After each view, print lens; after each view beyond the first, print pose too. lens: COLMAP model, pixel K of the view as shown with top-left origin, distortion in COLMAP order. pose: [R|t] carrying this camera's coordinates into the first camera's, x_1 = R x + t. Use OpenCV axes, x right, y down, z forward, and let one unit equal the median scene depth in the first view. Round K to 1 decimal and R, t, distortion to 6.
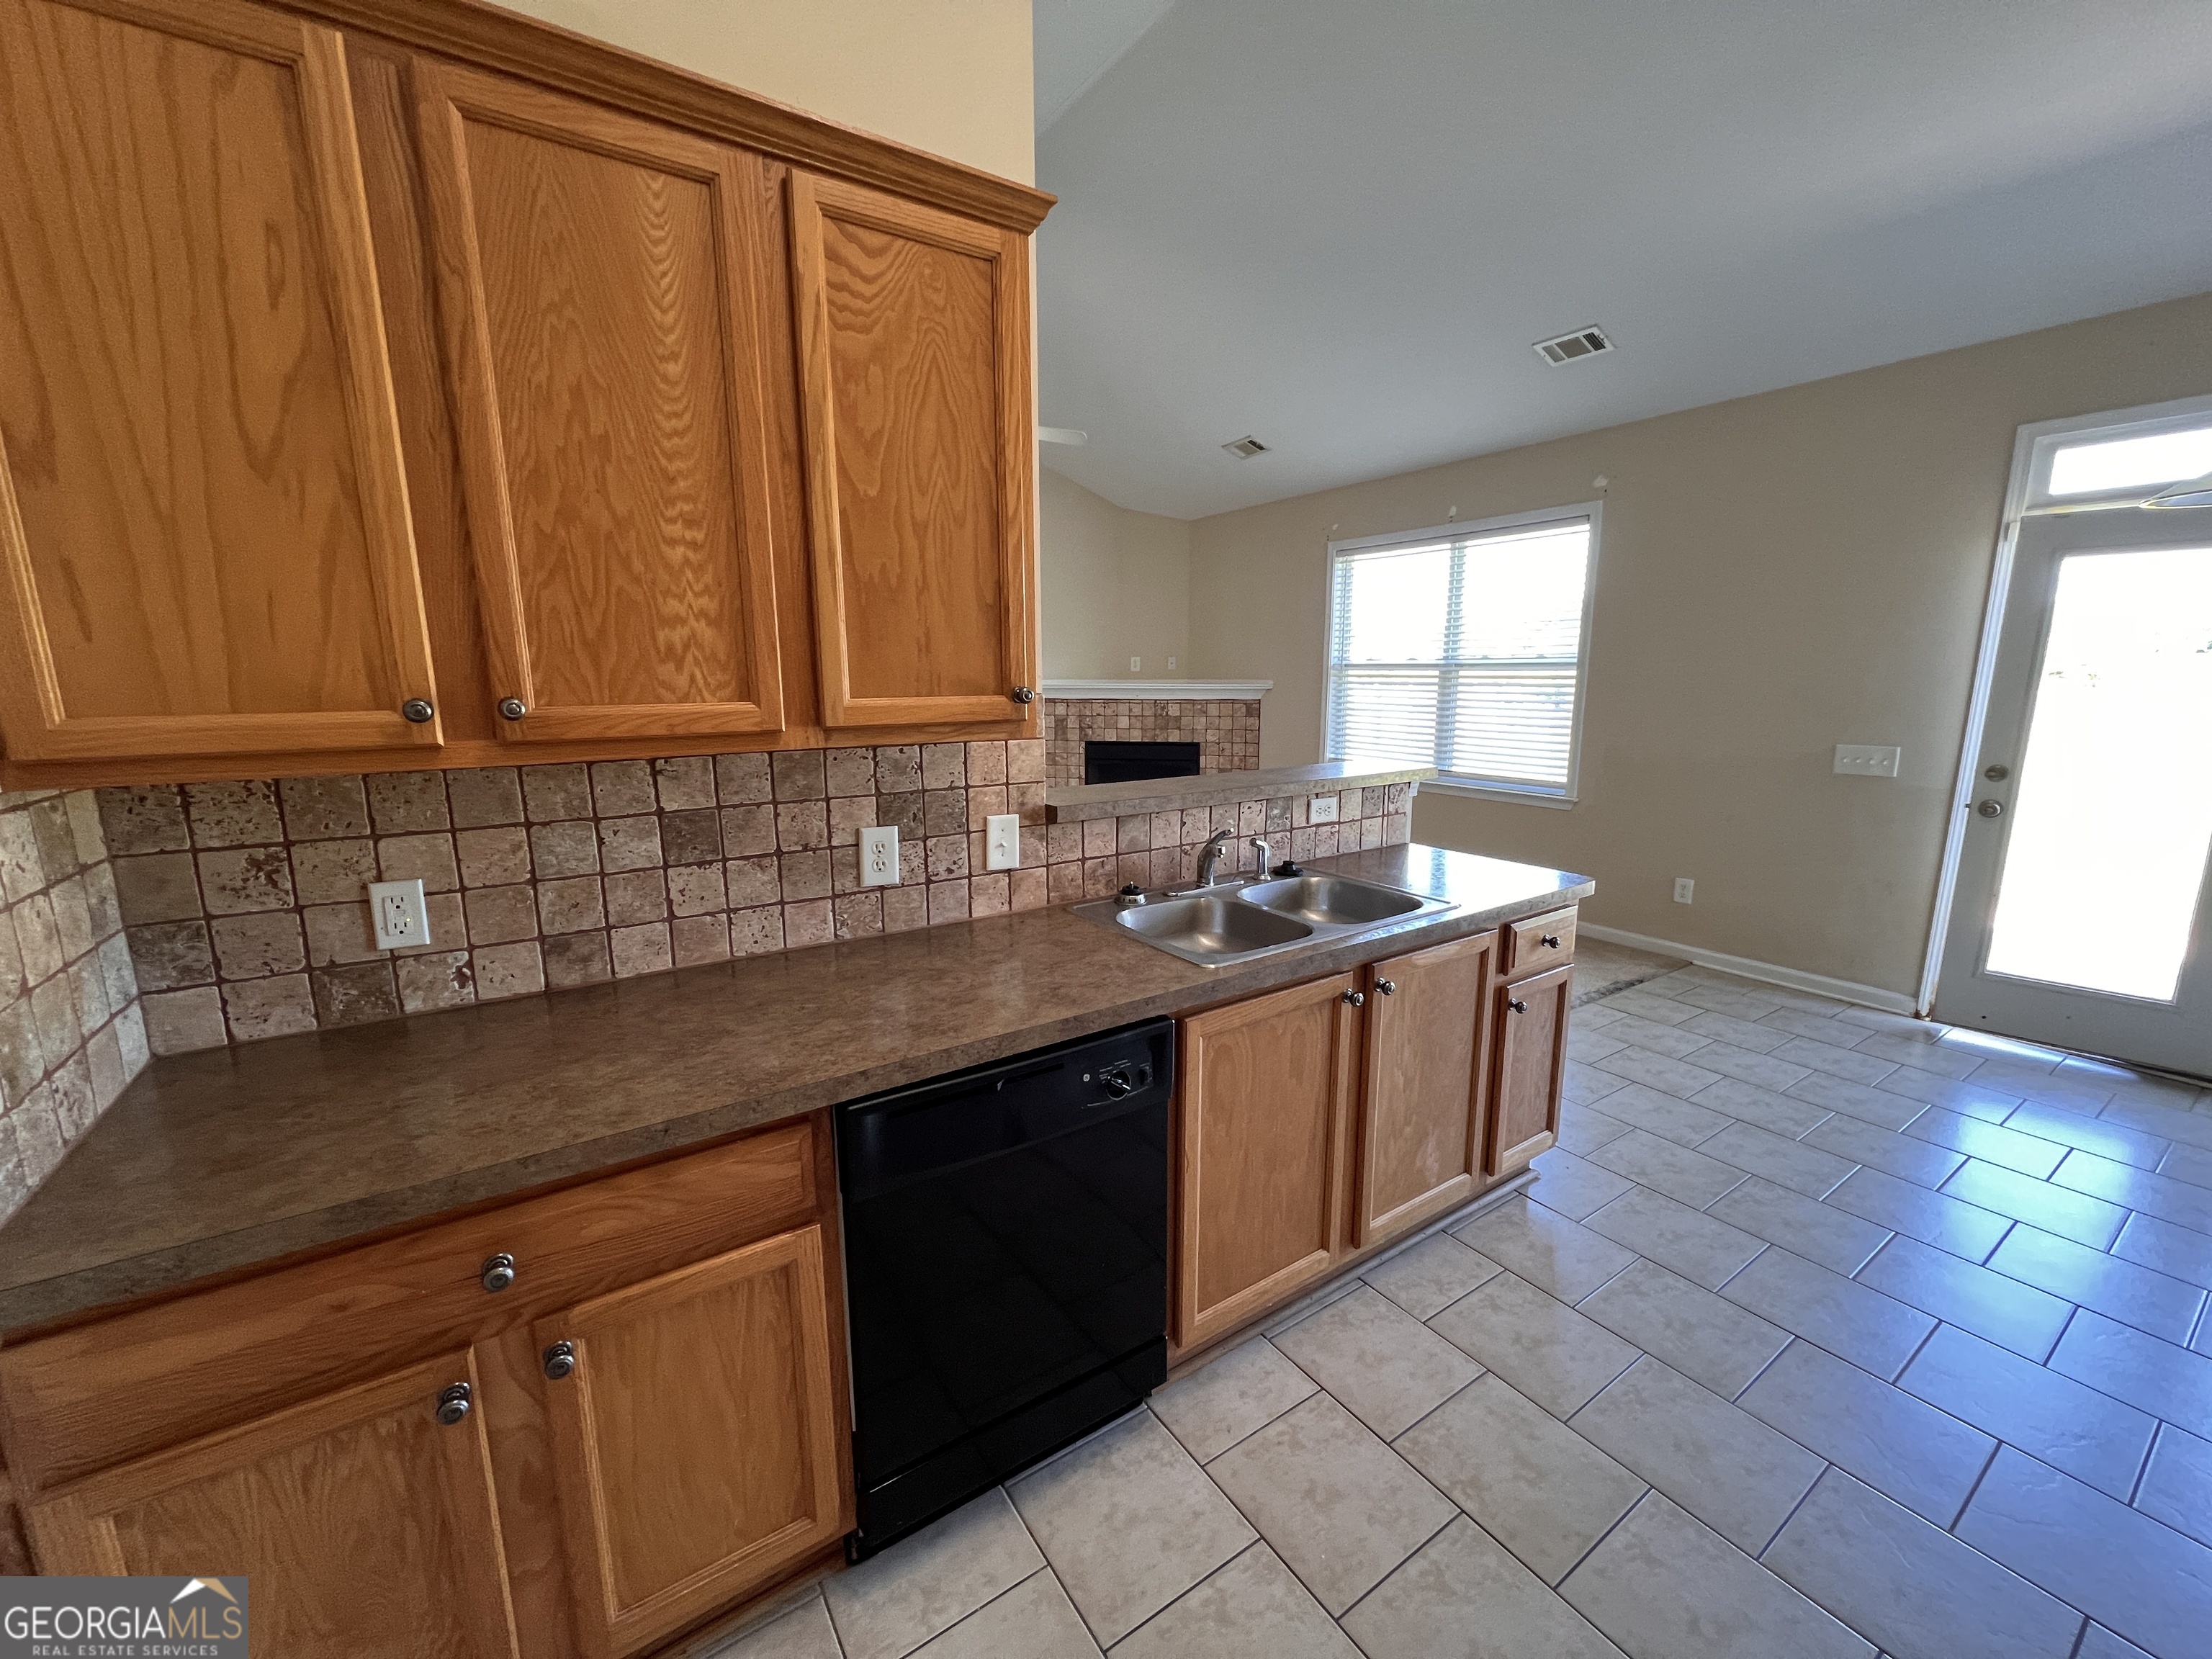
lens RADIAL K [[881.5, 0, 1111.0], [0, 881.5, 835.2], [0, 0, 1]] dist [0.003400, -0.000474]
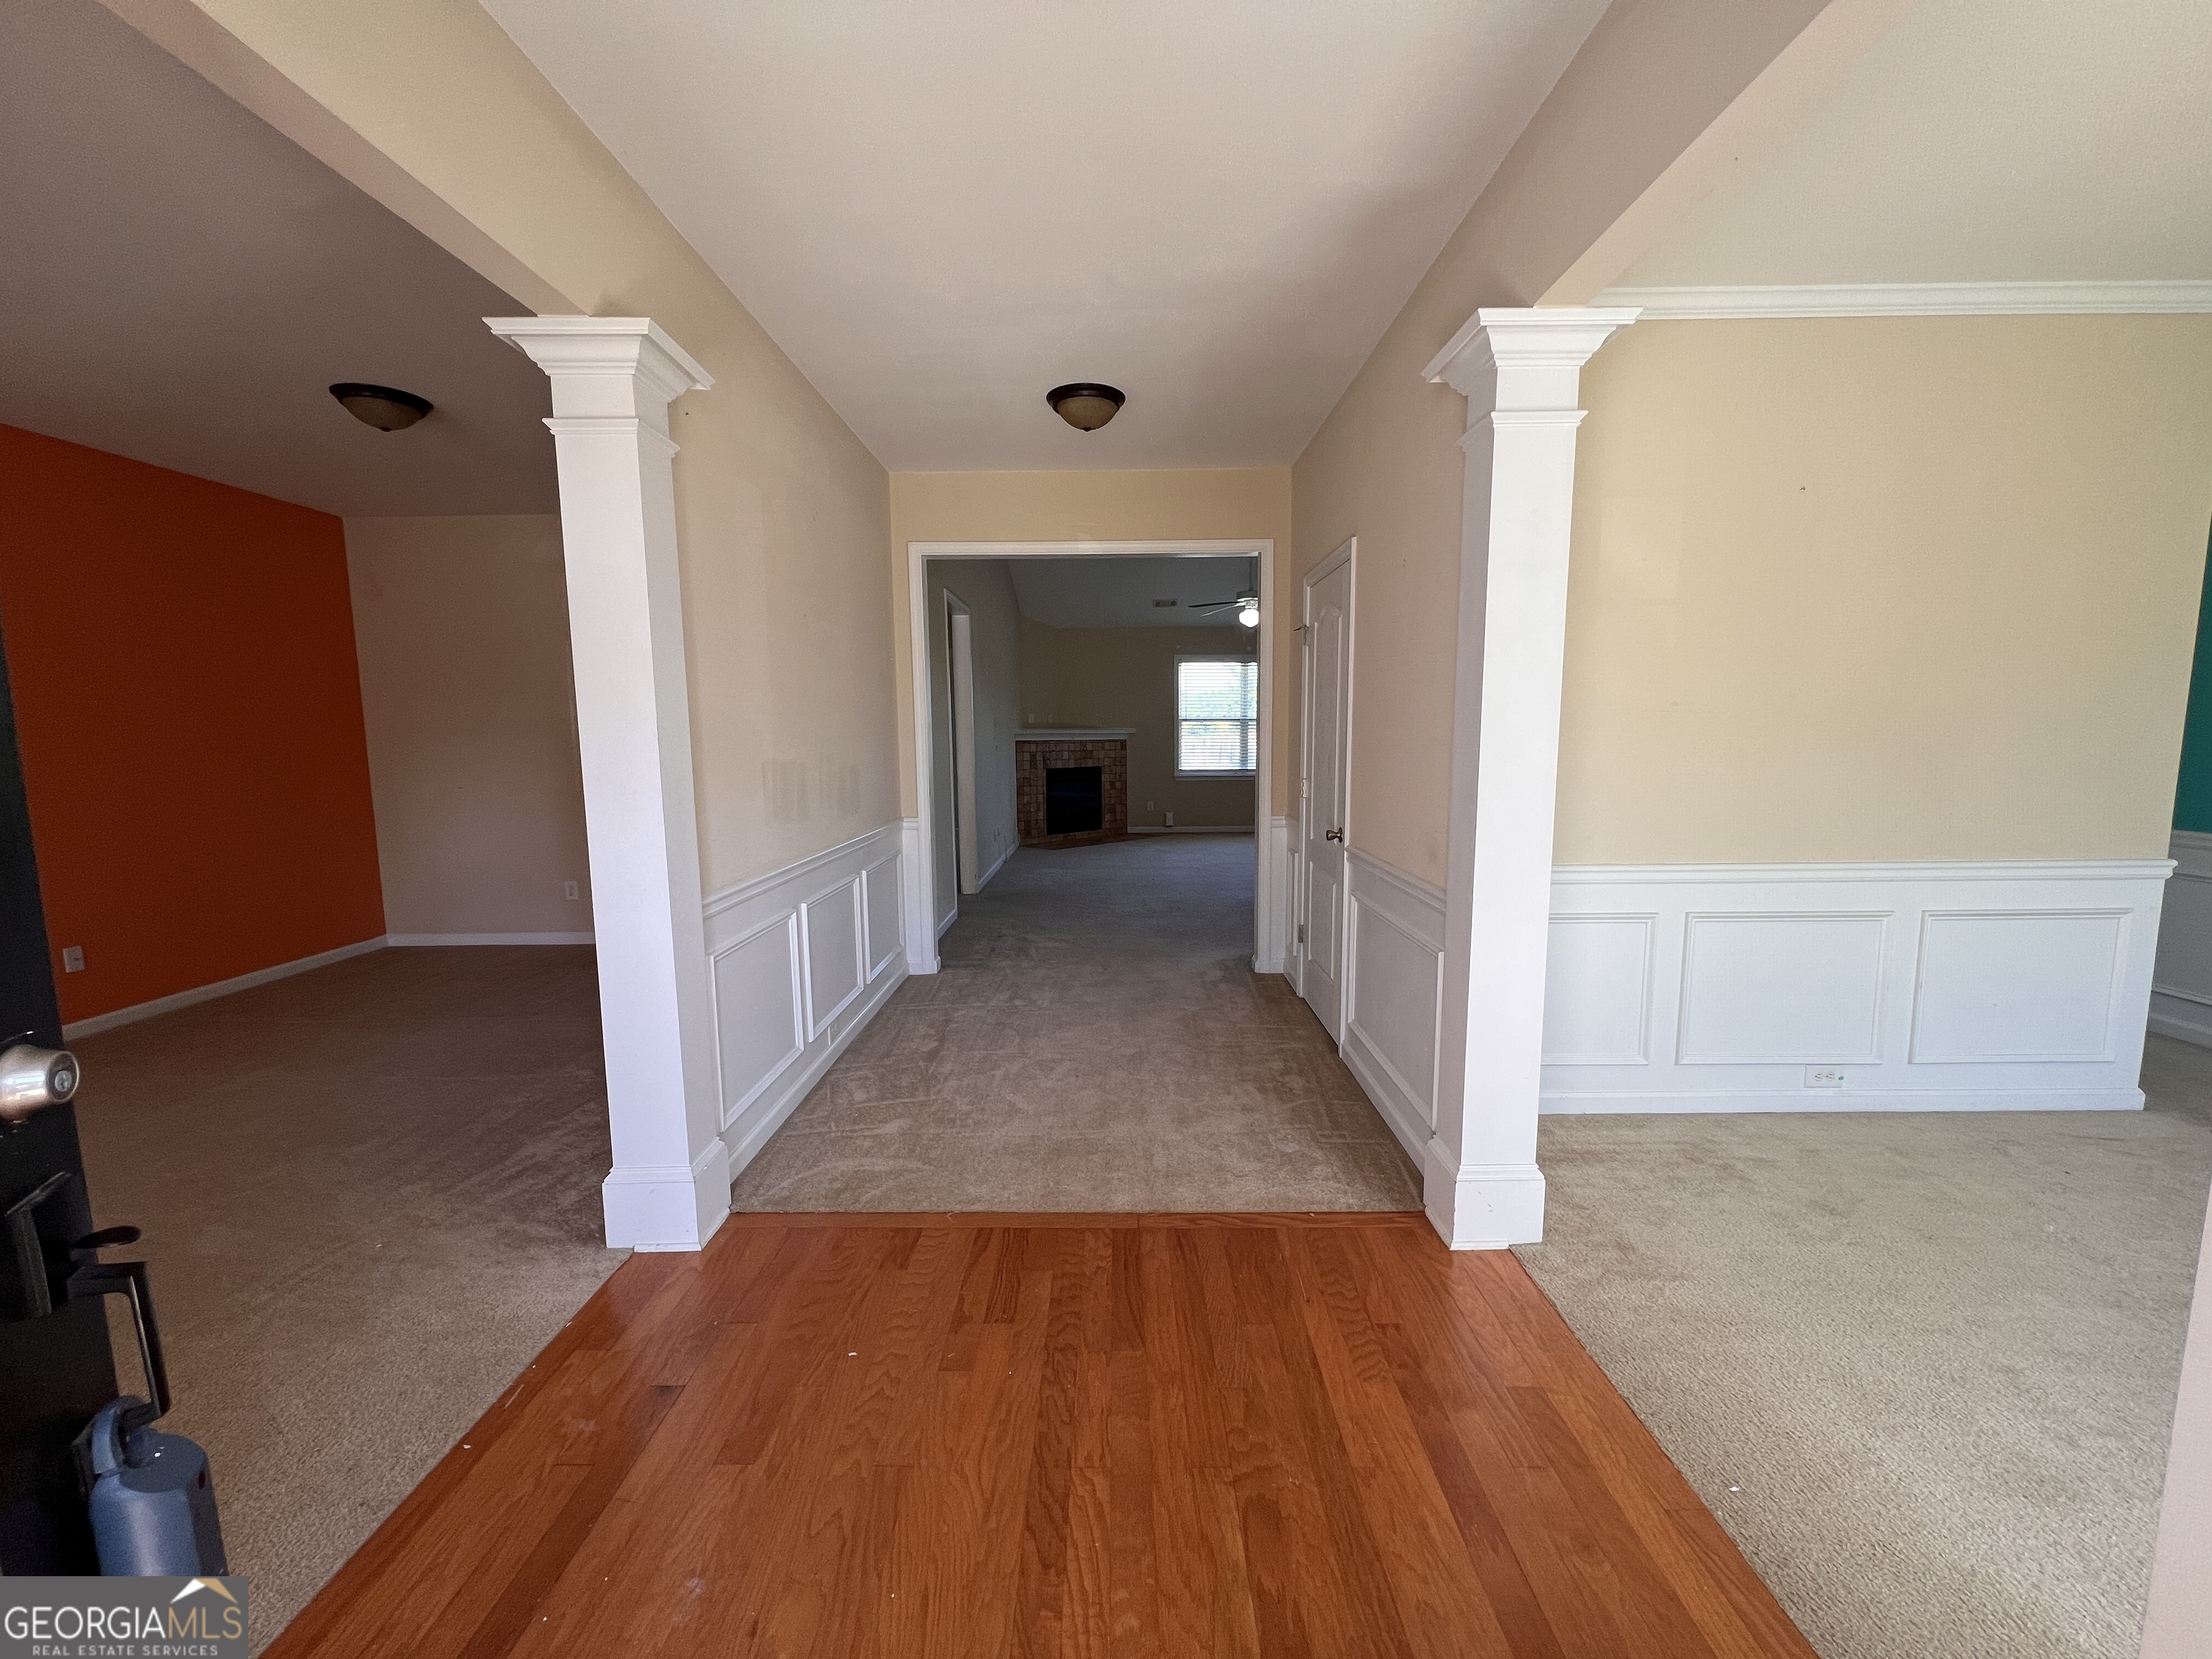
lens RADIAL K [[881.5, 0, 1103.2], [0, 881.5, 841.1], [0, 0, 1]] dist [0.003400, -0.000474]
pose [[0.571914, -0.101466, 0.814014, -3.133013], [0.156257, 0.987627, 0.013323, 0.024593], [-0.805294, 0.119576, 0.580692, 0.182790]]
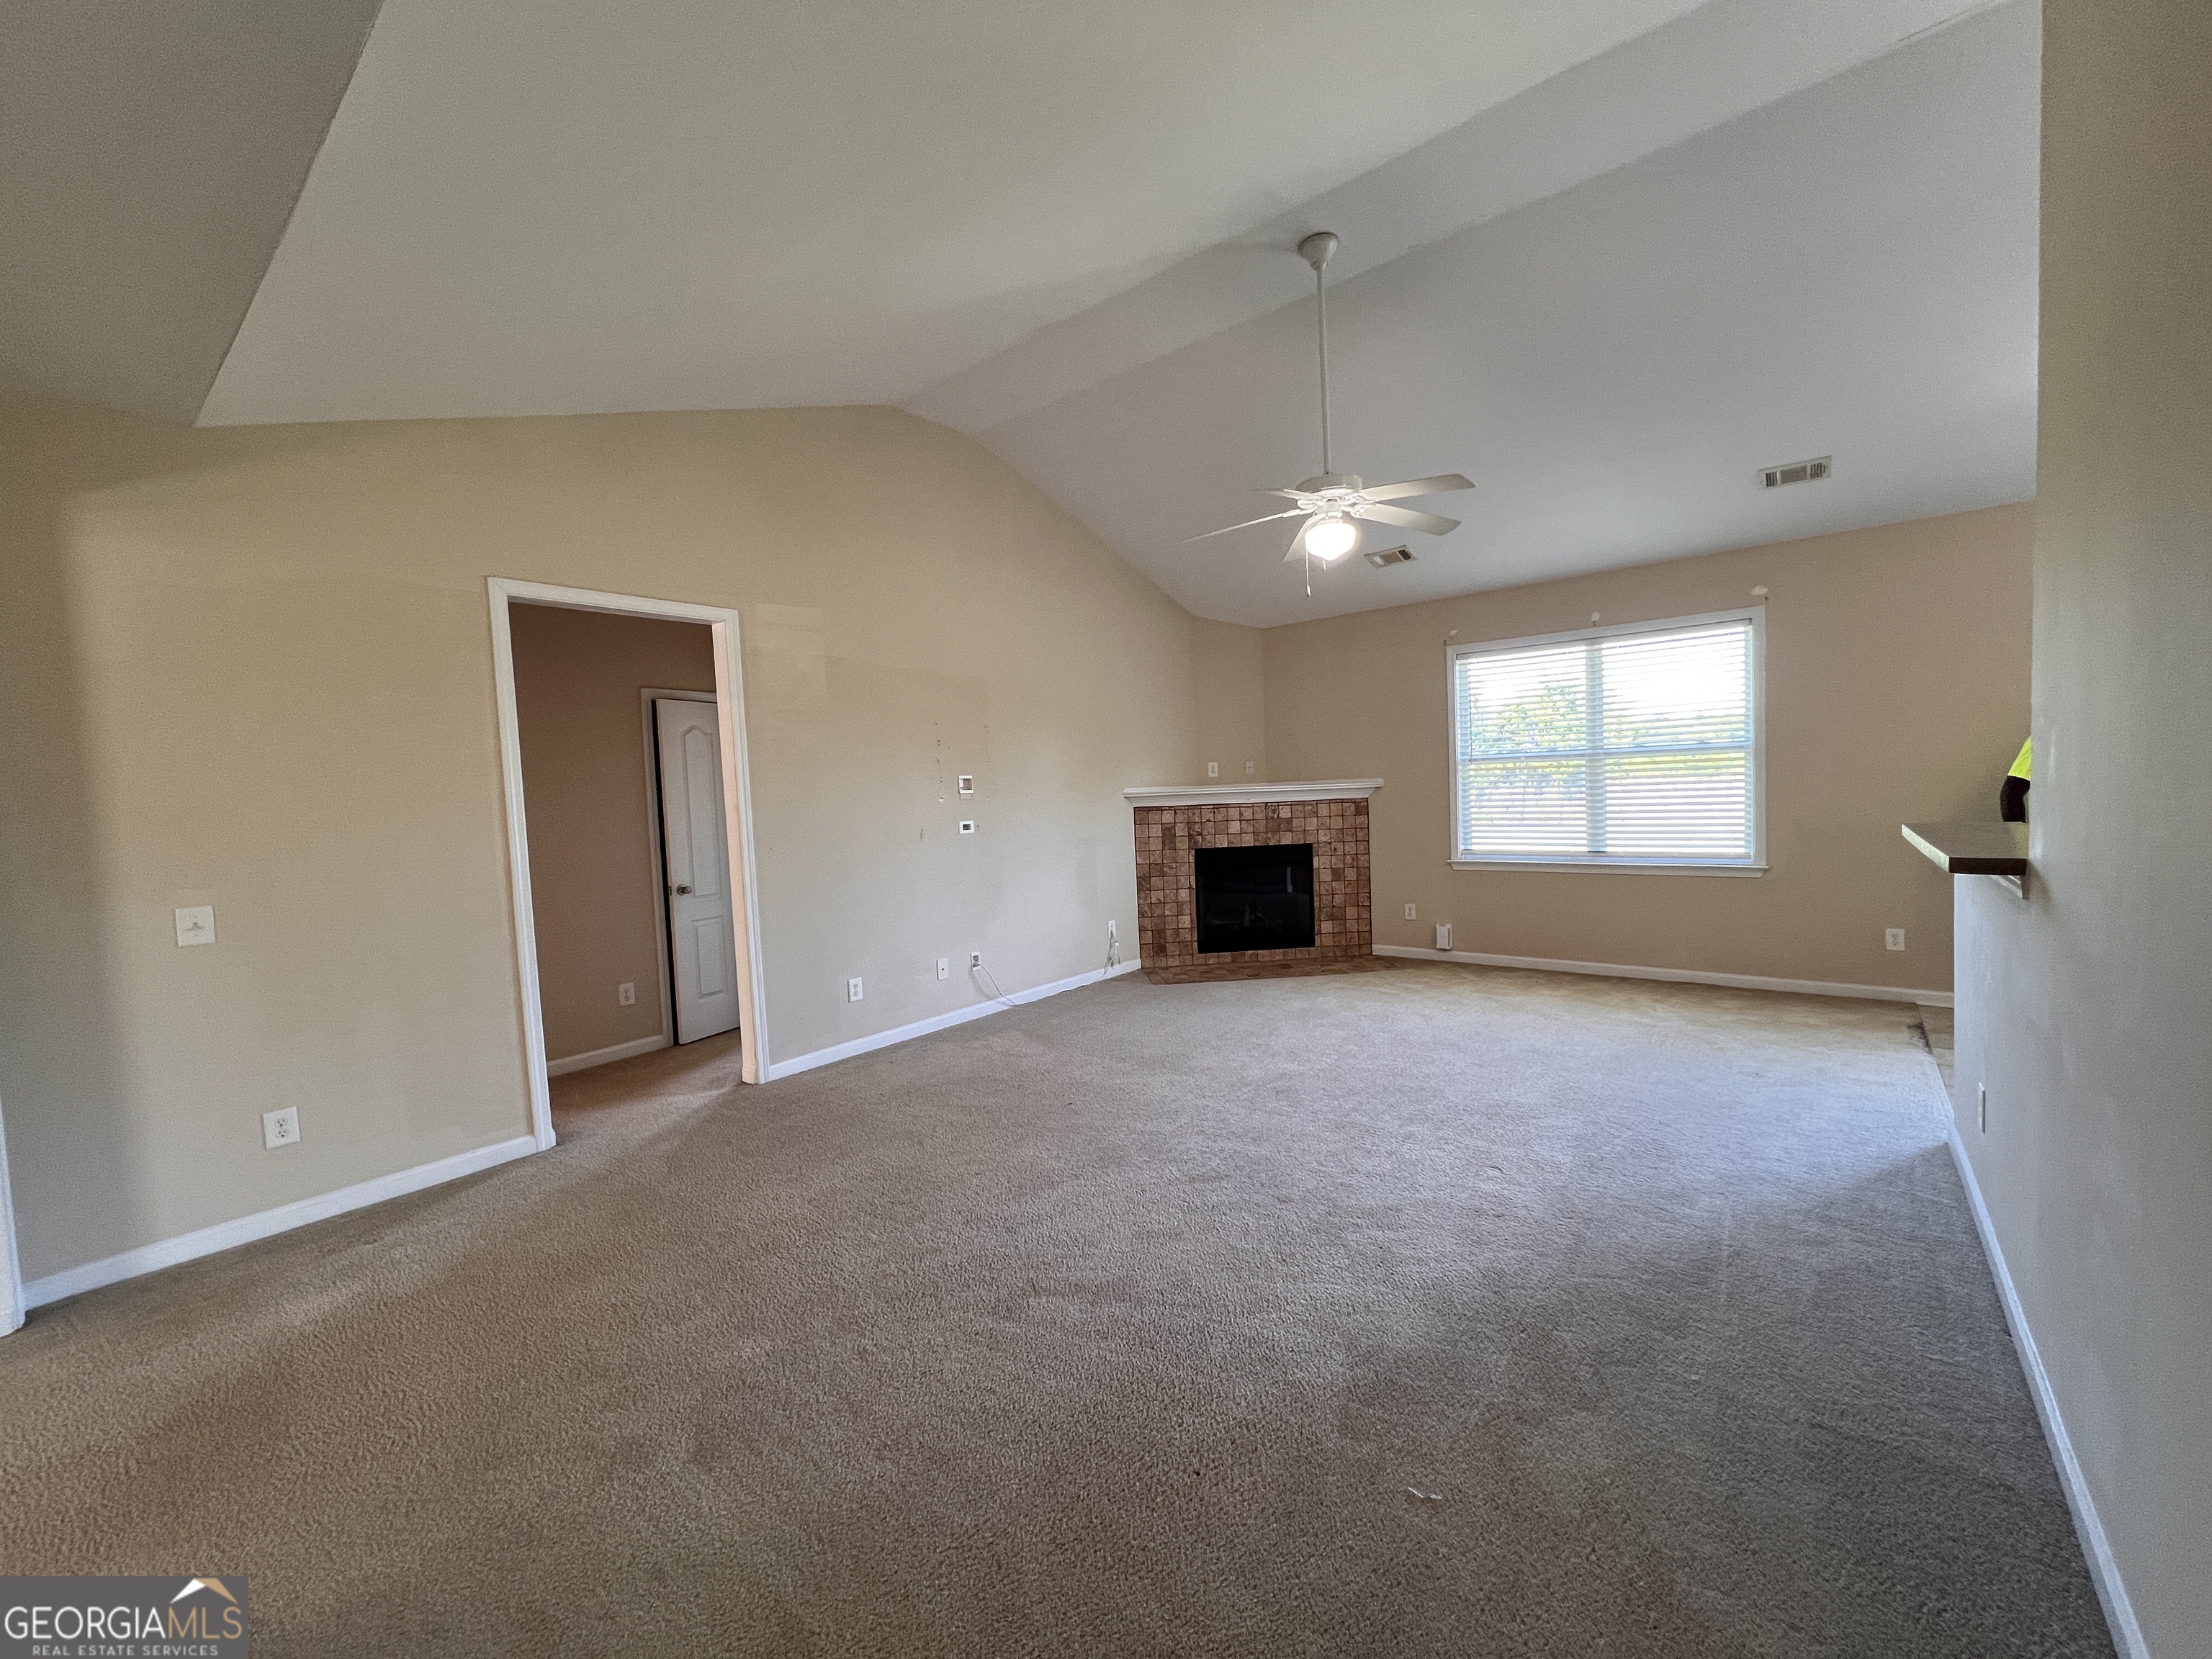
lens RADIAL K [[881.5, 0, 1113.0], [0, 881.5, 833.0], [0, 0, 1]] dist [0.003400, -0.000474]
pose [[0.955479, -0.050765, 0.290659, -1.012148], [0.091096, 0.987718, -0.126948, -0.030171], [-0.280645, 0.147774, 0.948368, 0.319733]]
